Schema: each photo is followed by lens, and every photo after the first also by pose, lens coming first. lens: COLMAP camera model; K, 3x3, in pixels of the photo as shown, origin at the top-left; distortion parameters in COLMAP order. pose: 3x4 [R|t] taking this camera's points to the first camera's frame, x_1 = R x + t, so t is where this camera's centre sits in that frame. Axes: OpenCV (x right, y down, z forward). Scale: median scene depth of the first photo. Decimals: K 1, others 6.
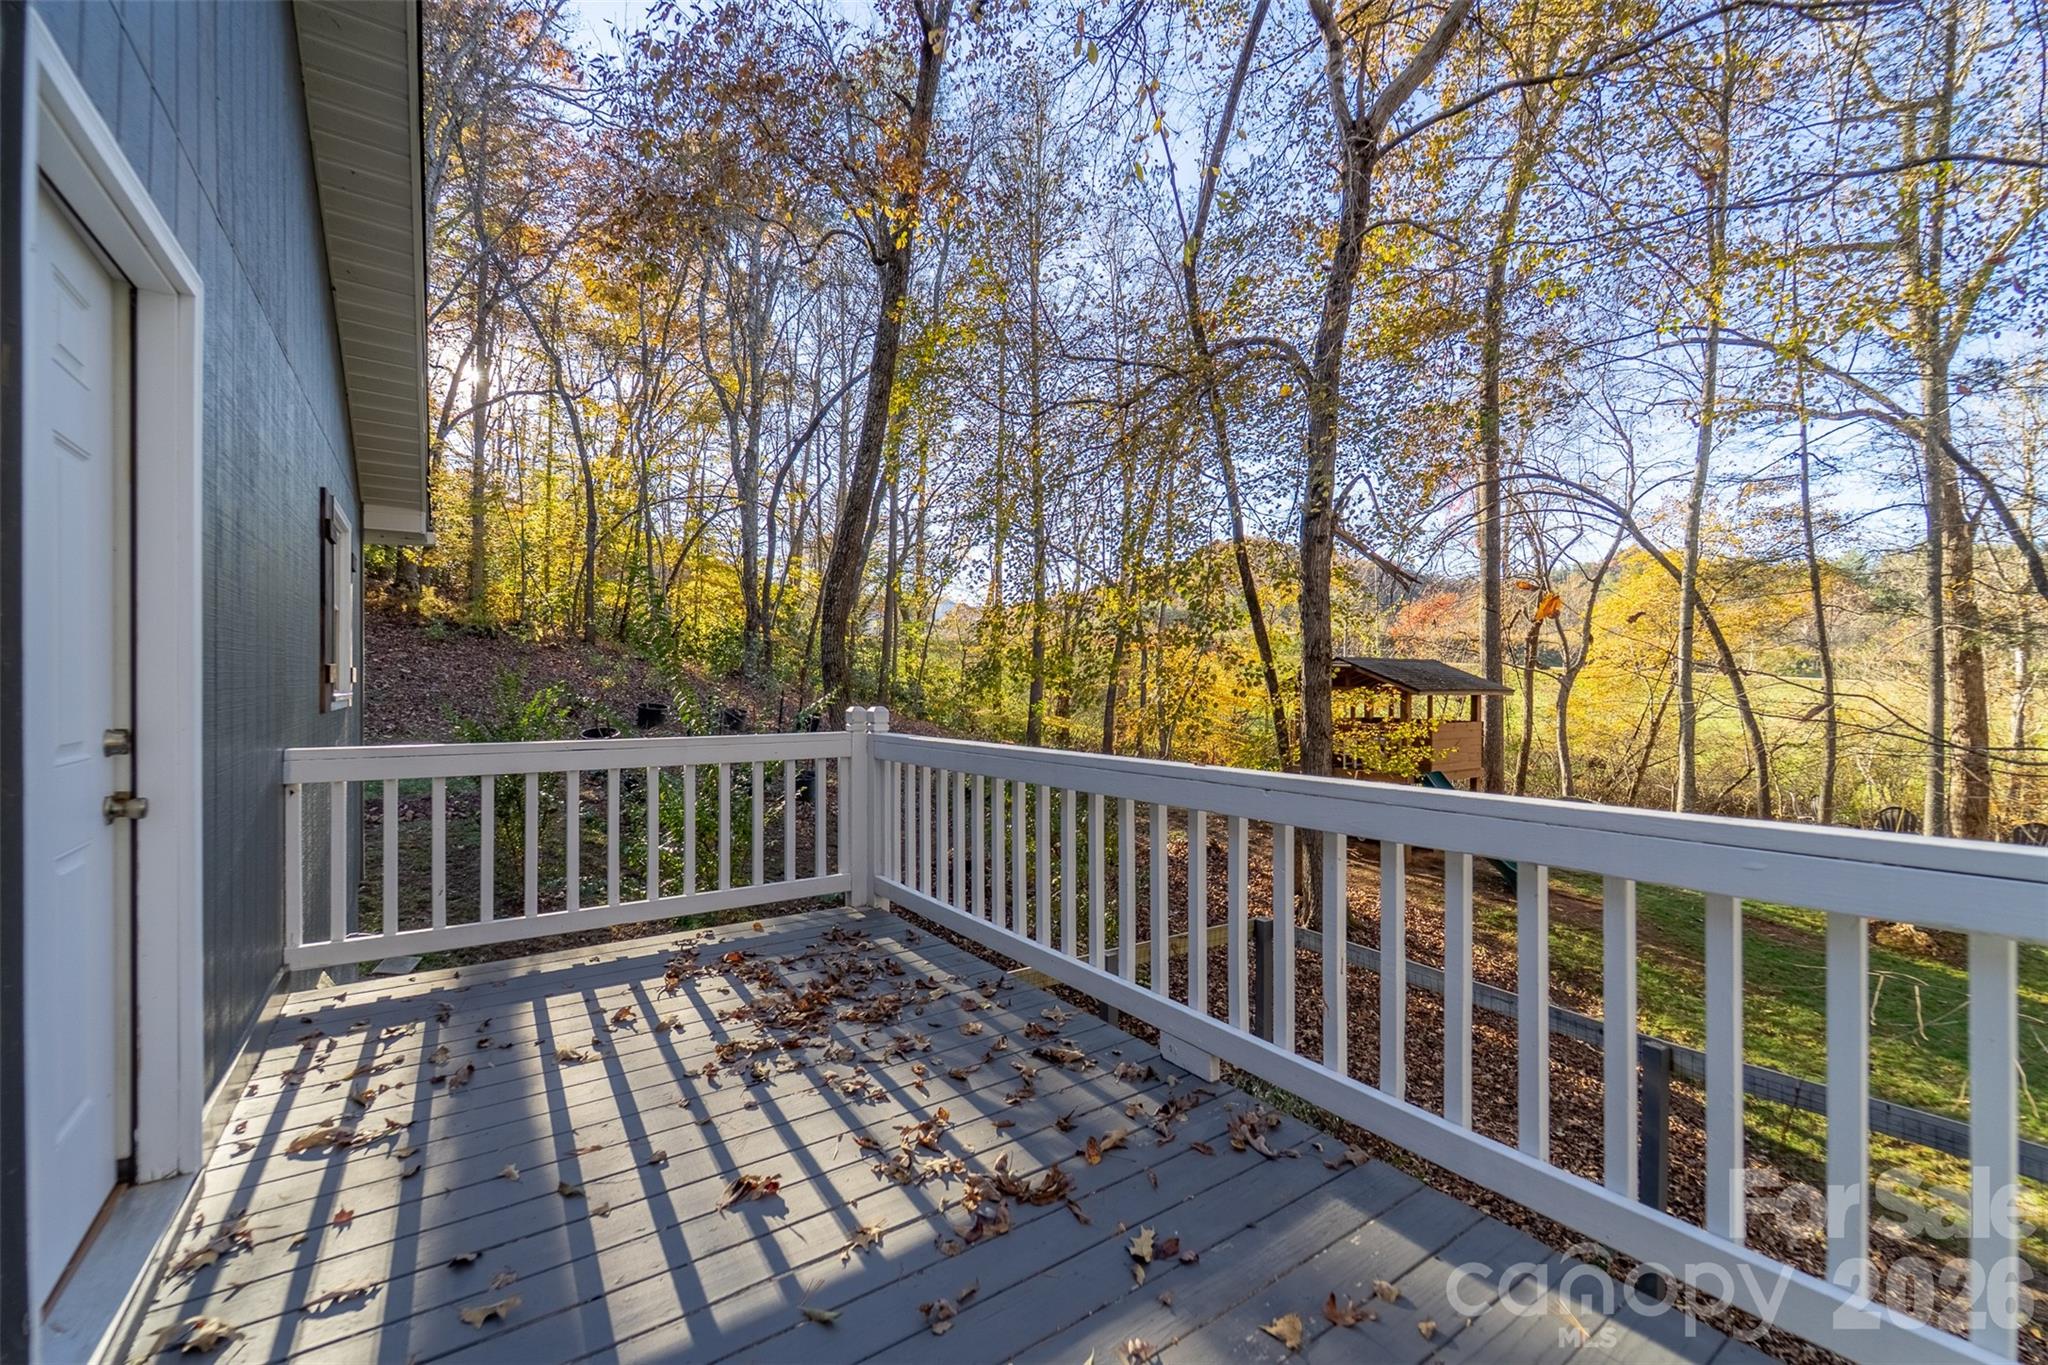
lens RADIAL K [[842.2, 0, 1033.3], [0, 842.2, 681.9], [0, 0, 1]] dist [-0.000633, -0.000850]
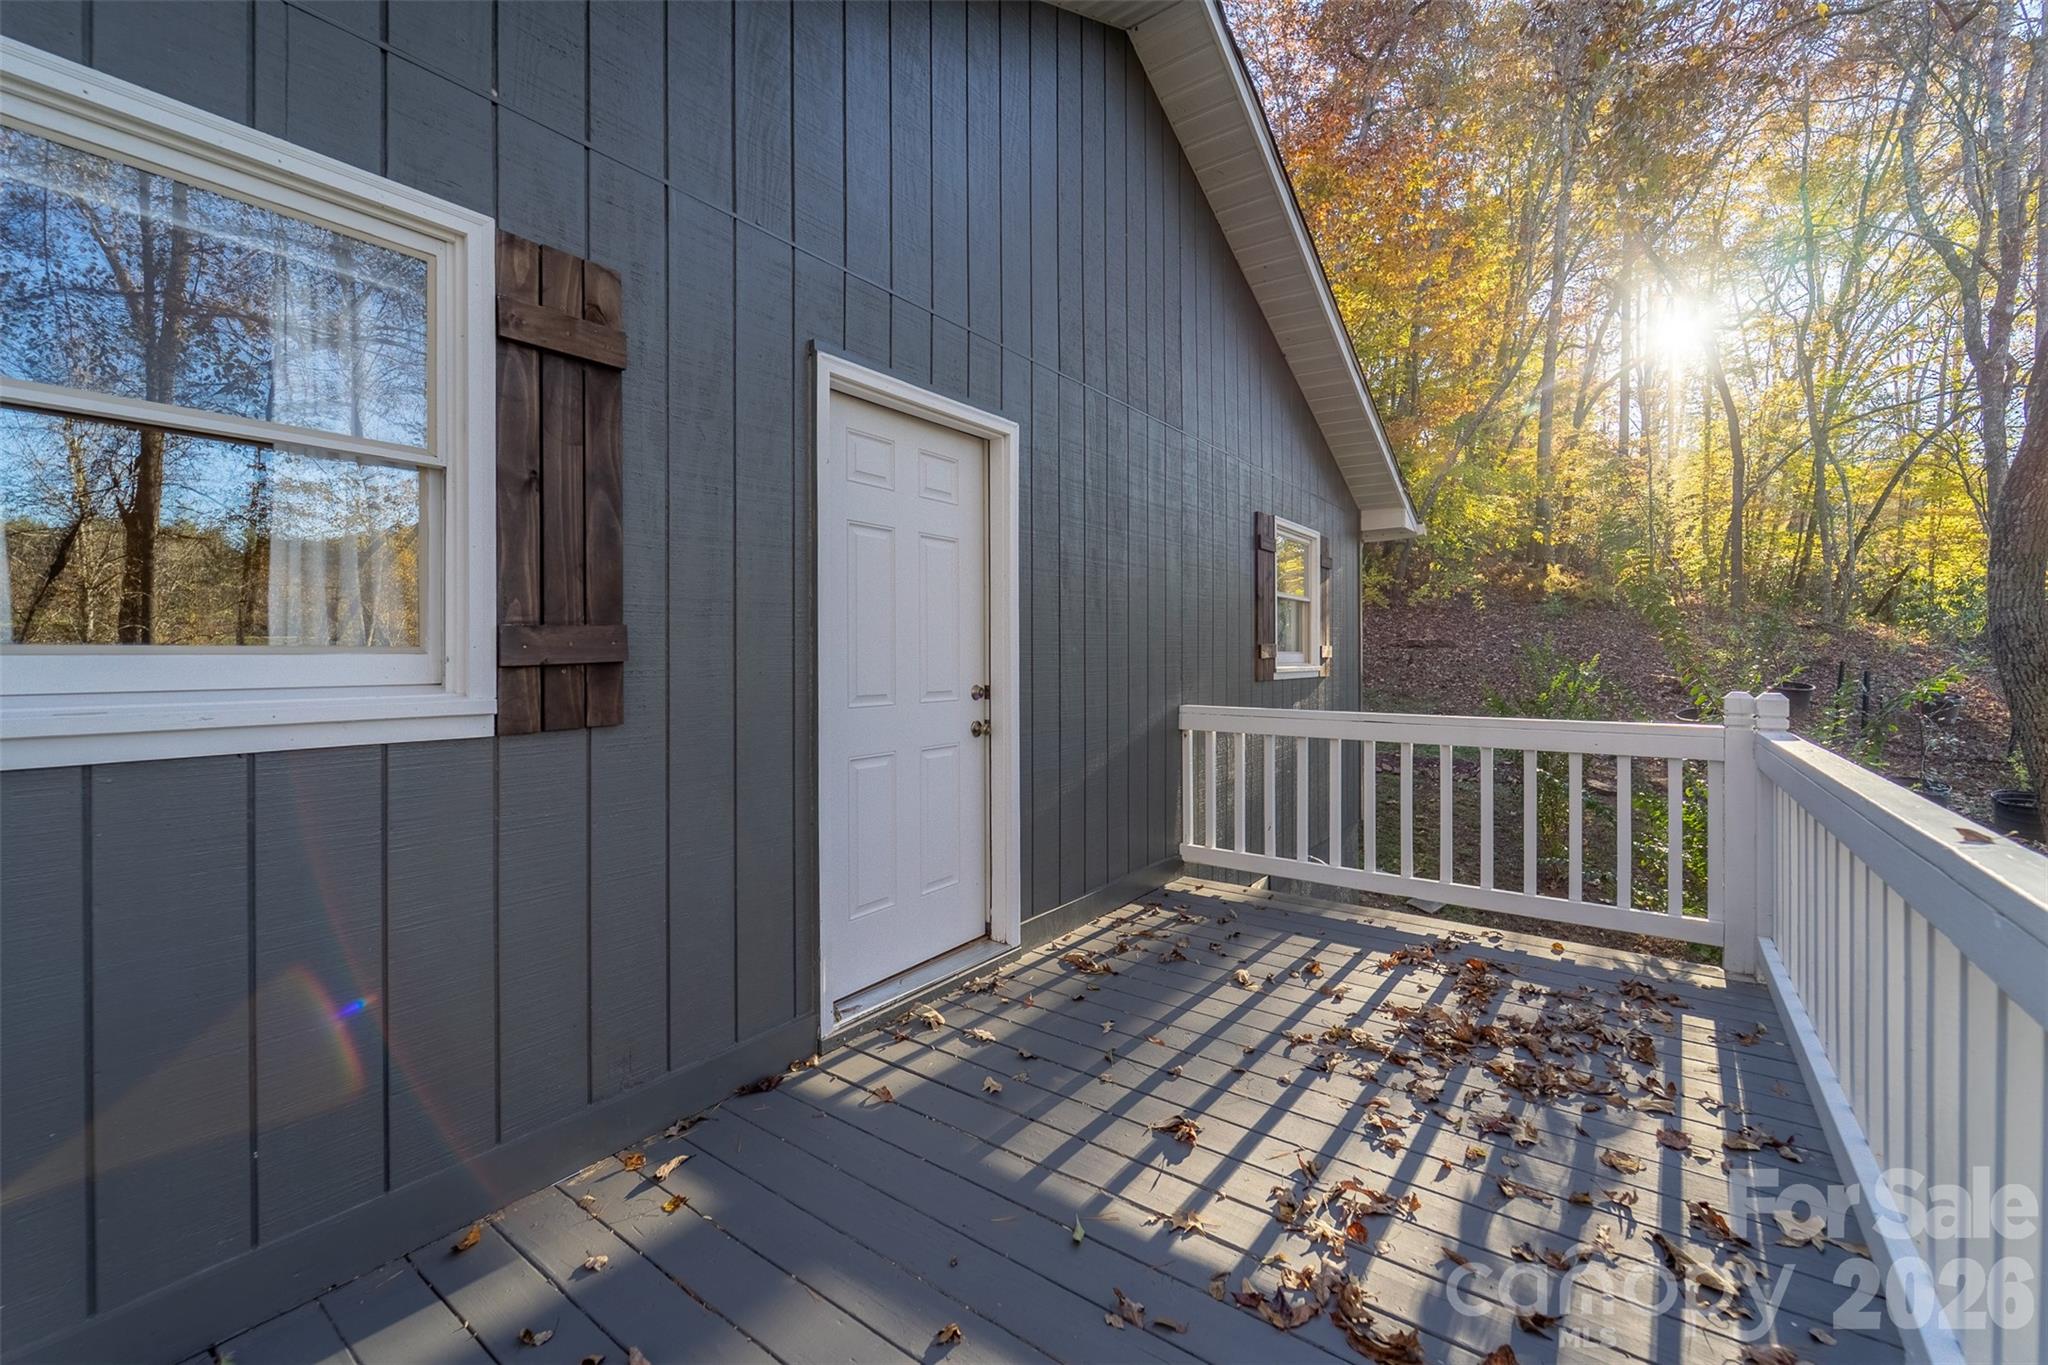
lens RADIAL K [[842.2, 0, 1028.8], [0, 842.2, 669.3], [0, 0, 1]] dist [-0.000633, -0.000850]
pose [[0.322201, 0.013358, -0.946577, 0.447599], [0.002685, 0.999884, 0.015024, -0.003821], [0.946667, -0.007382, 0.322128, 0.343383]]
